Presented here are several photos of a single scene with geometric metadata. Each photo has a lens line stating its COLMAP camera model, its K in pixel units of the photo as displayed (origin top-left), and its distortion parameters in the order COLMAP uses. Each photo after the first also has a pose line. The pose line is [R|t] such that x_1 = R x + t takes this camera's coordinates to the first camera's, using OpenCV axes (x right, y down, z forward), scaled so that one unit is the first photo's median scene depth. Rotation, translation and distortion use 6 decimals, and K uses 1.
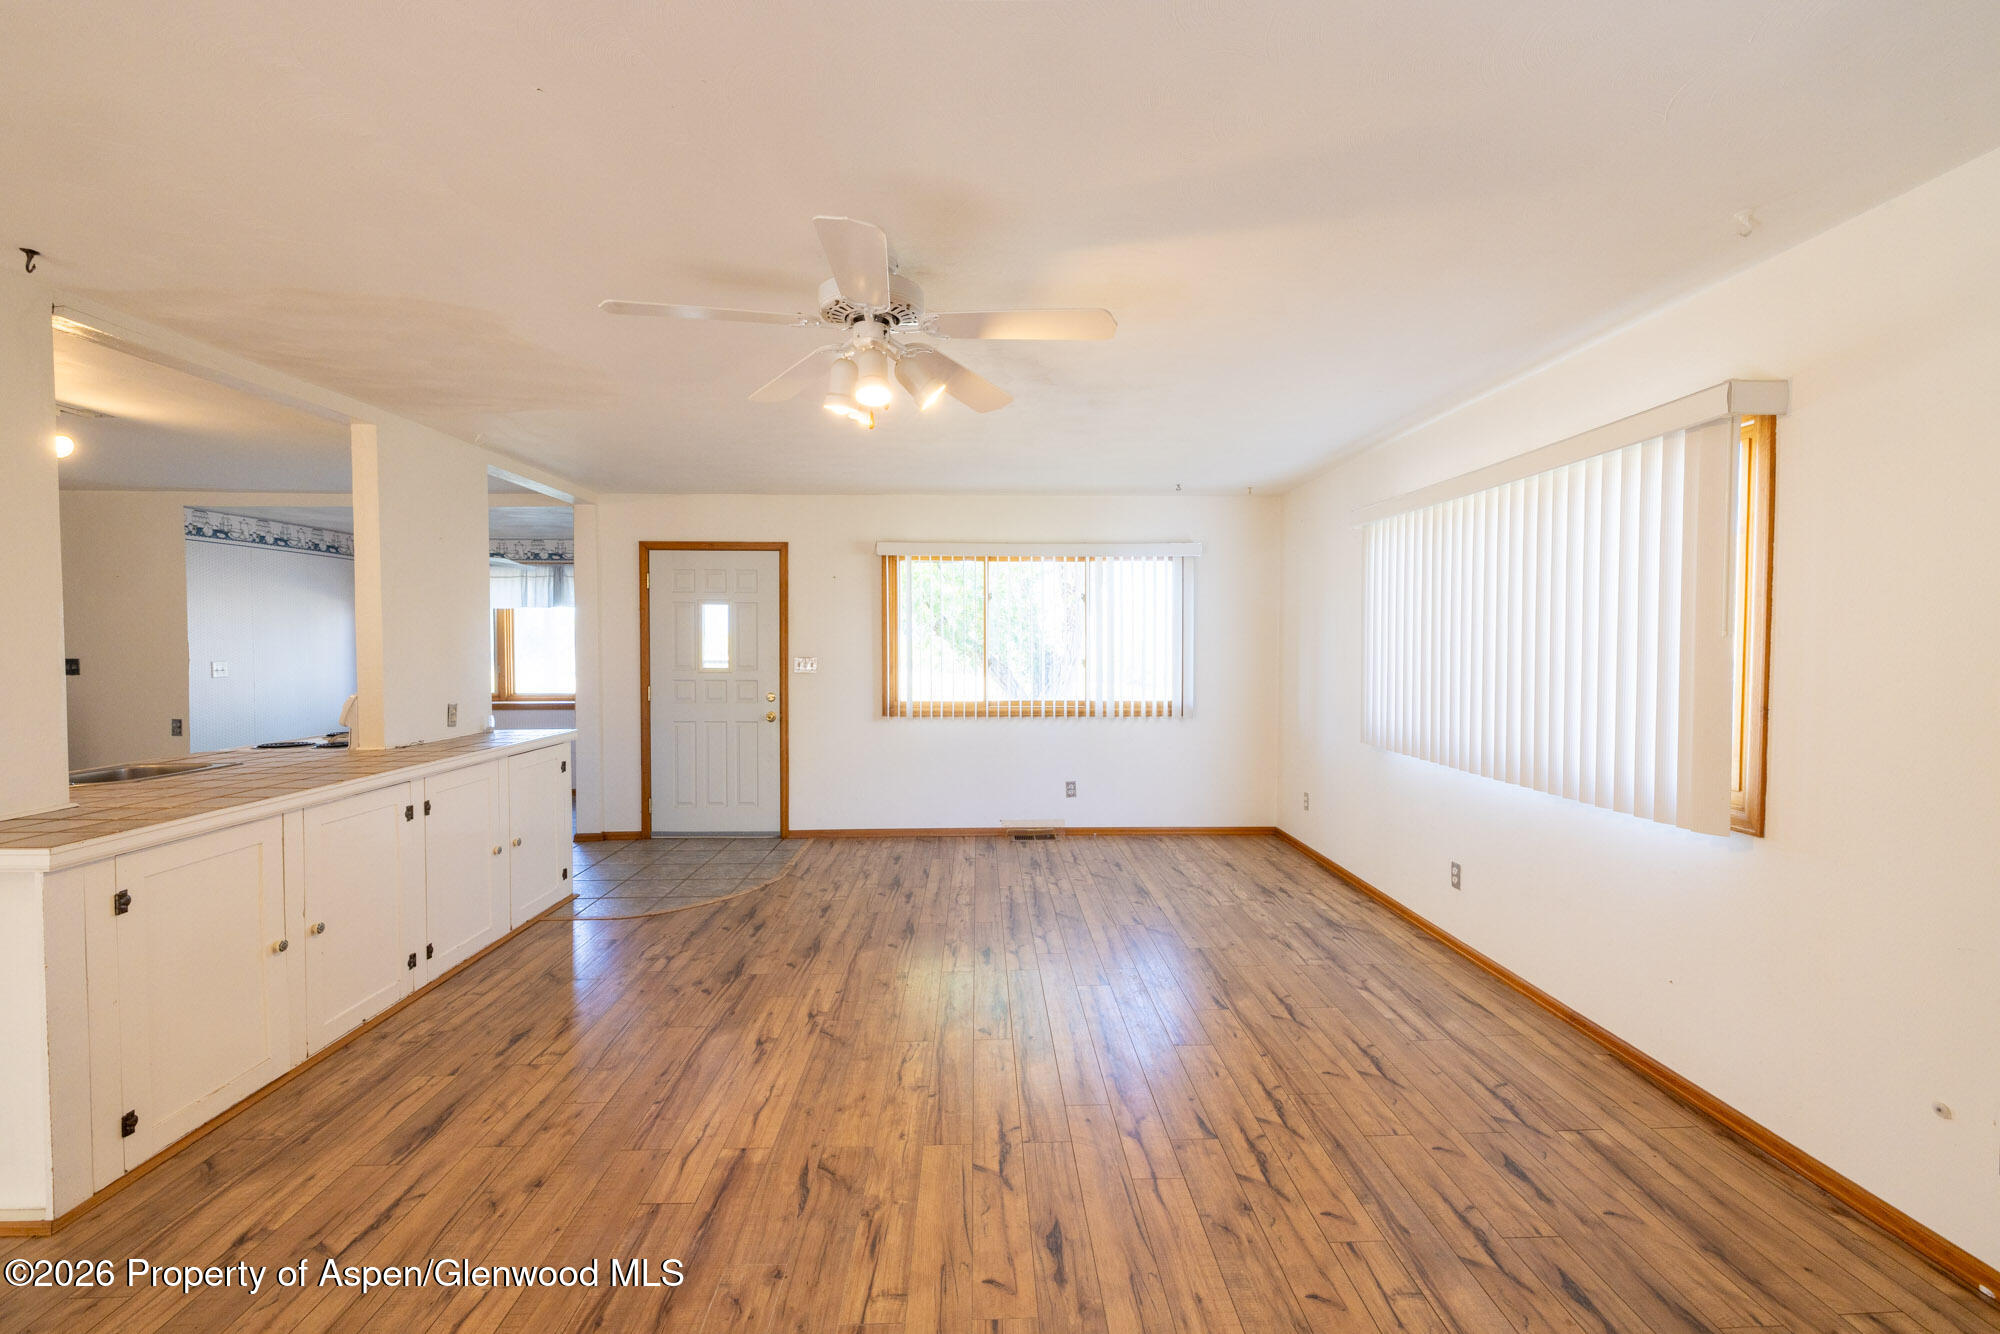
lens RADIAL K [[835.3, 0, 1000.0], [0, 835.3, 667.0], [0, 0, 1]] dist [0.000489, 0.000085]
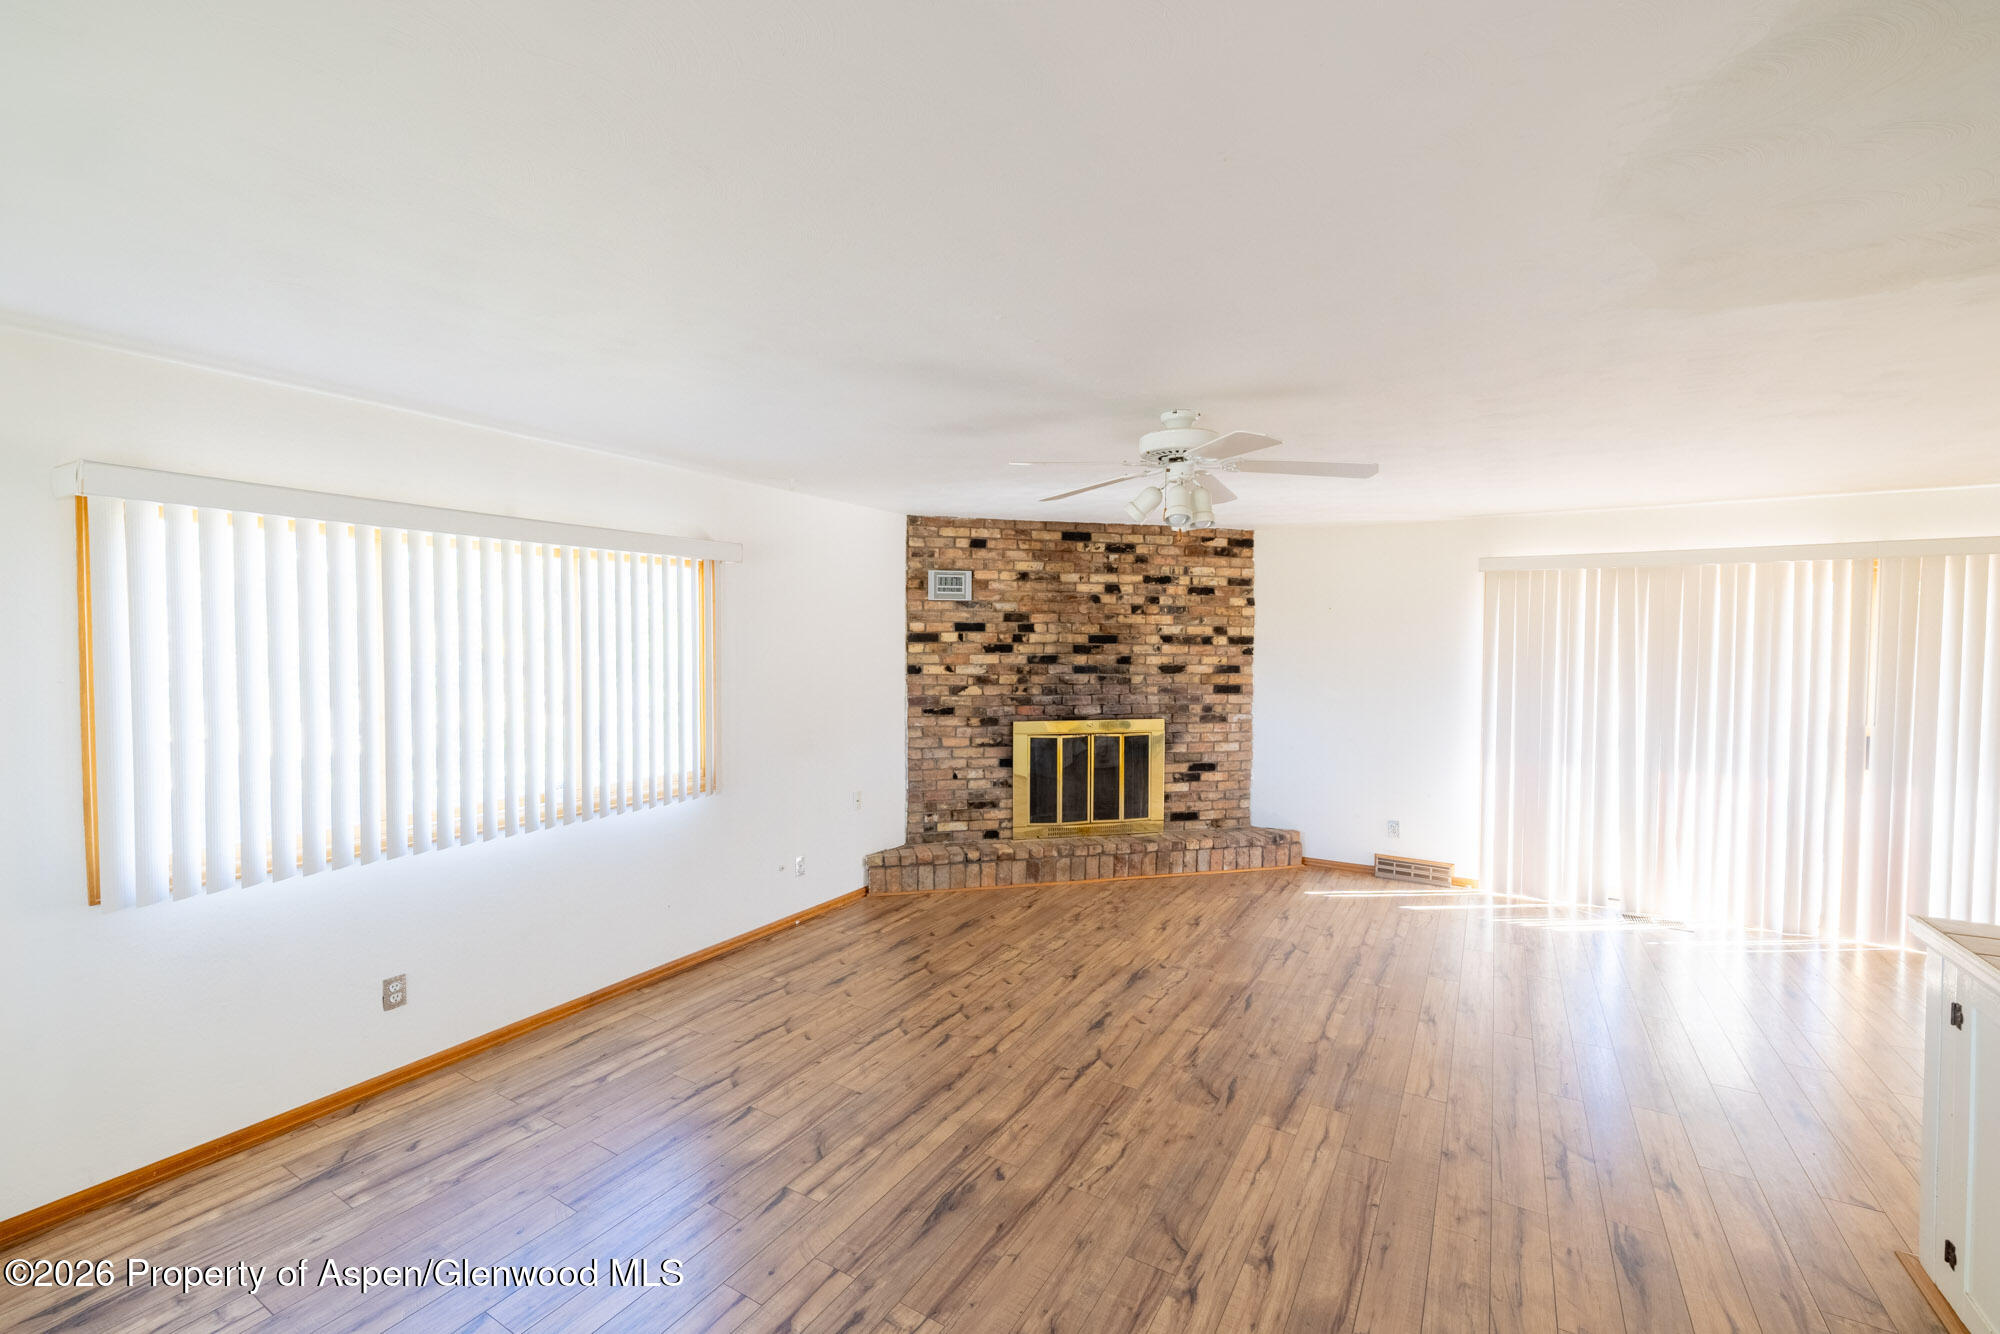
lens RADIAL K [[835.3, 0, 1000.0], [0, 835.3, 667.0], [0, 0, 1]] dist [0.000489, 0.000085]
pose [[-0.842372, -0.019323, 0.538550, -0.550103], [0.014606, 0.998171, 0.058661, -0.150456], [-0.538698, 0.057280, -0.840549, 1.990822]]
